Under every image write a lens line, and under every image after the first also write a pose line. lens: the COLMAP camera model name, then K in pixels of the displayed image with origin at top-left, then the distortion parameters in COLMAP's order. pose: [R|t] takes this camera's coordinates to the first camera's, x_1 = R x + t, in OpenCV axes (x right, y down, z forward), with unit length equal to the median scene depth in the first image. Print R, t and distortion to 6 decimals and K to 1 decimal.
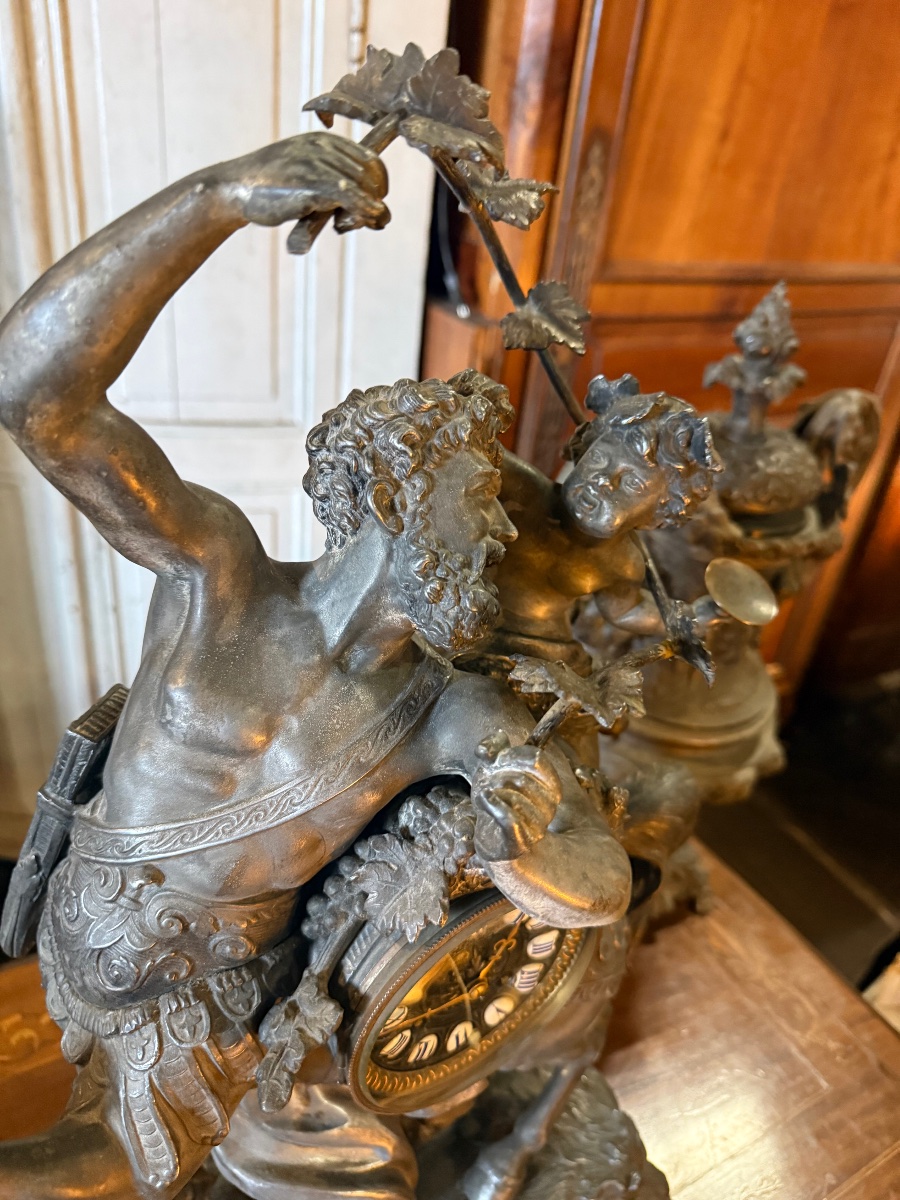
lens RADIAL K [[899.6, 0, 442.3], [0, 899.6, 616.5], [0, 0, 1]] dist [-0.010789, -0.009616]
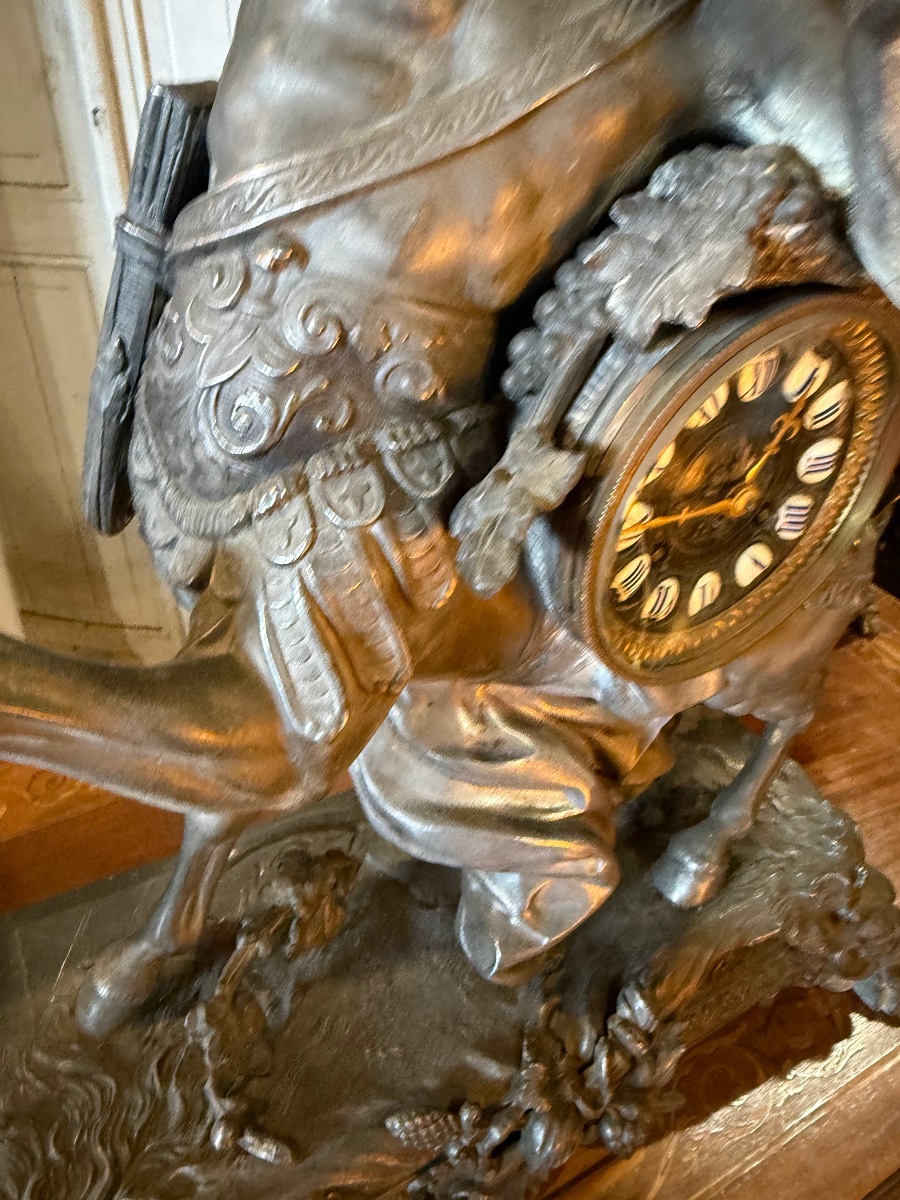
lens RADIAL K [[879.1, 0, 444.4], [0, 879.1, 542.8], [0, 0, 1]] dist [-0.000293, -0.002478]
pose [[0.996543, -0.040128, -0.072748, -0.160819], [0.045292, 0.996463, 0.070788, 0.431129], [0.069650, -0.073839, 0.994835, 0.327892]]
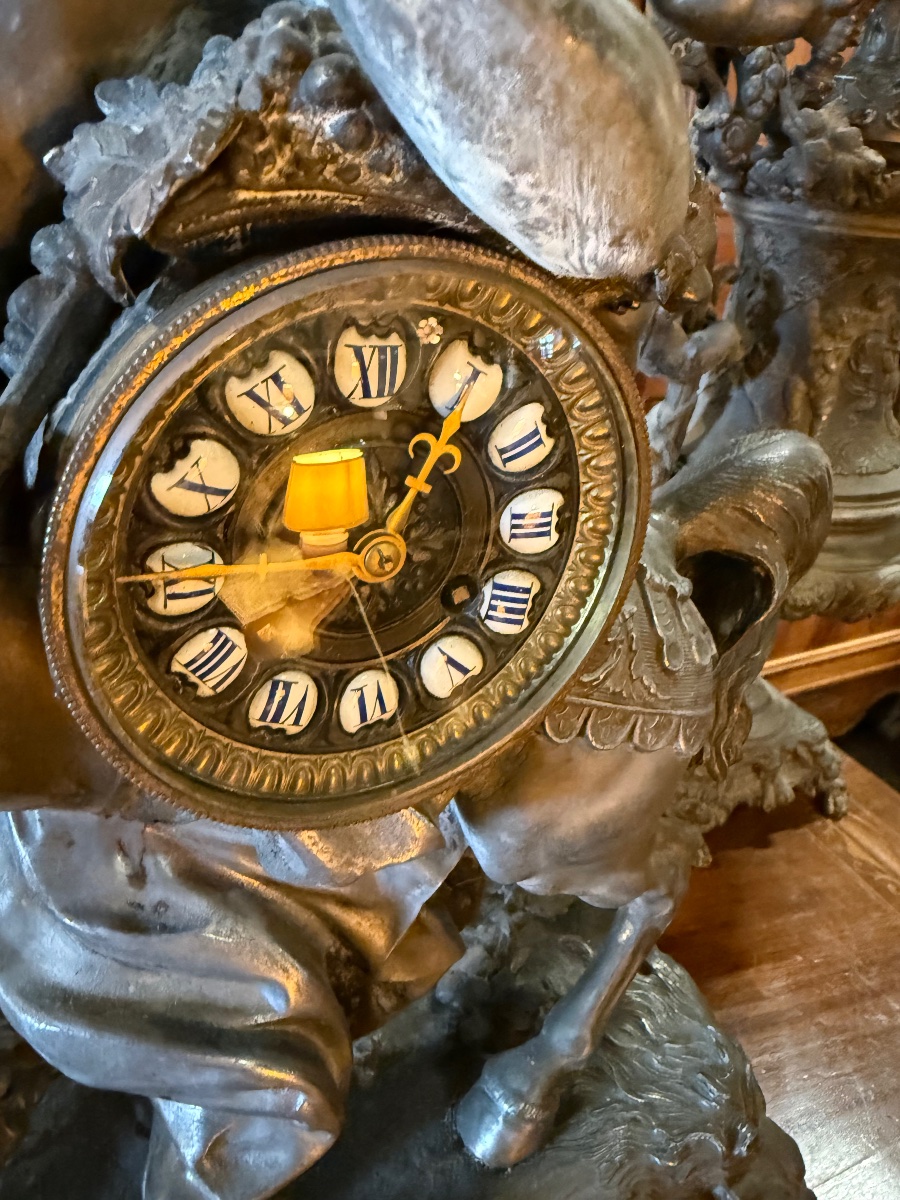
lens RADIAL K [[879.1, 0, 444.4], [0, 879.1, 542.8], [0, 0, 1]] dist [-0.000293, -0.002478]
pose [[0.992965, 0.002438, -0.118386, 0.142998], [-0.015188, 0.994152, -0.106919, 0.506897], [0.117433, 0.107965, 0.987195, 0.589011]]
